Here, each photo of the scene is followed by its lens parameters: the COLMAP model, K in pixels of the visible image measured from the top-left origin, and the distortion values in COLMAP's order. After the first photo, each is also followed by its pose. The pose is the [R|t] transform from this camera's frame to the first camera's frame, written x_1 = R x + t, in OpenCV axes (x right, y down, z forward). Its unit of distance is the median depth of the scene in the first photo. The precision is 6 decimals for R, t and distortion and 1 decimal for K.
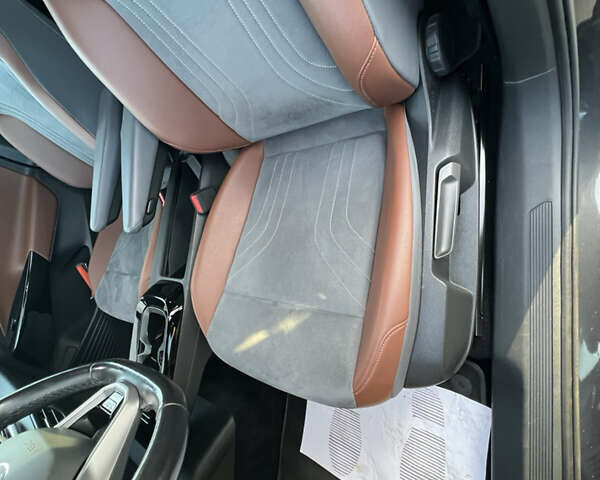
lens RADIAL K [[321.6, 0, 297.0], [0, 321.6, 239.9], [0, 0, 1]] dist [0.002100, 0.000514]
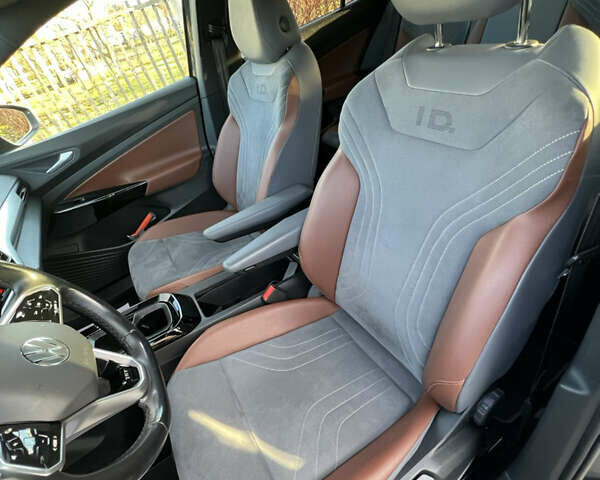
lens RADIAL K [[321.6, 0, 297.6], [0, 321.6, 239.6], [0, 0, 1]] dist [0.002100, 0.000514]
pose [[0.567231, 0.806522, -0.166648, -0.209749], [-0.812825, 0.515693, -0.270881, 0.023904], [-0.132532, 0.289108, 0.948078, -0.214602]]
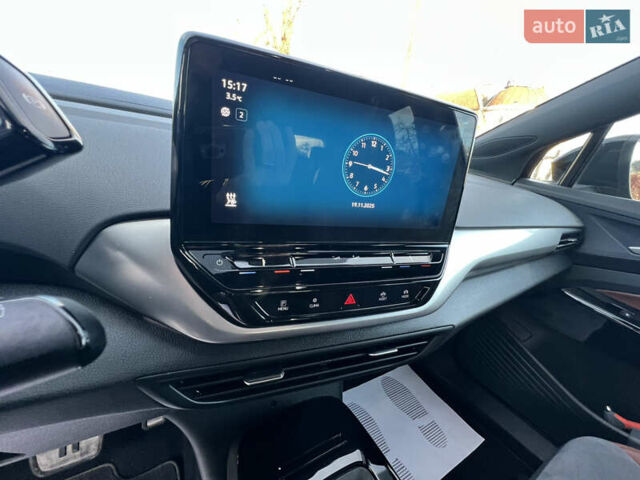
lens RADIAL K [[256.5, 0, 321.2], [0, 256.5, 241.7], [0, 0, 1]] dist [0.003552, 0.000691]
pose [[-0.723247, 0.660976, -0.200061, -0.661647], [-0.512636, -0.319746, 0.796848, 0.304115], [0.462729, 0.678877, 0.570096, 0.518912]]
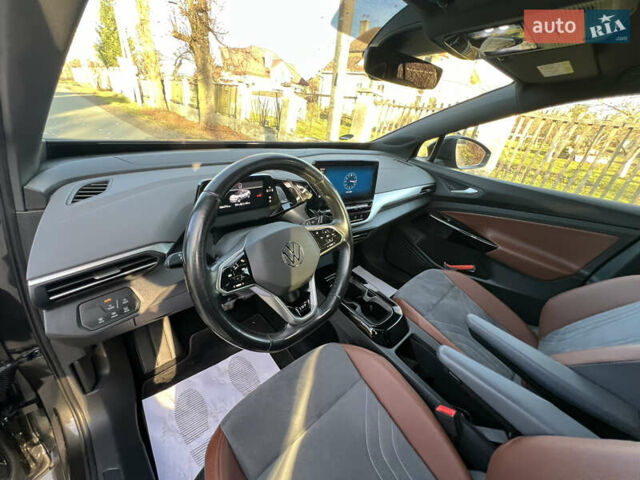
lens RADIAL K [[256.5, 0, 319.7], [0, 256.5, 237.9], [0, 0, 1]] dist [0.003552, 0.000691]
pose [[-0.603985, 0.767070, -0.216348, -0.315292], [-0.693718, -0.372337, 0.616538, -0.137066], [0.392374, 0.522464, 0.757016, -0.105931]]
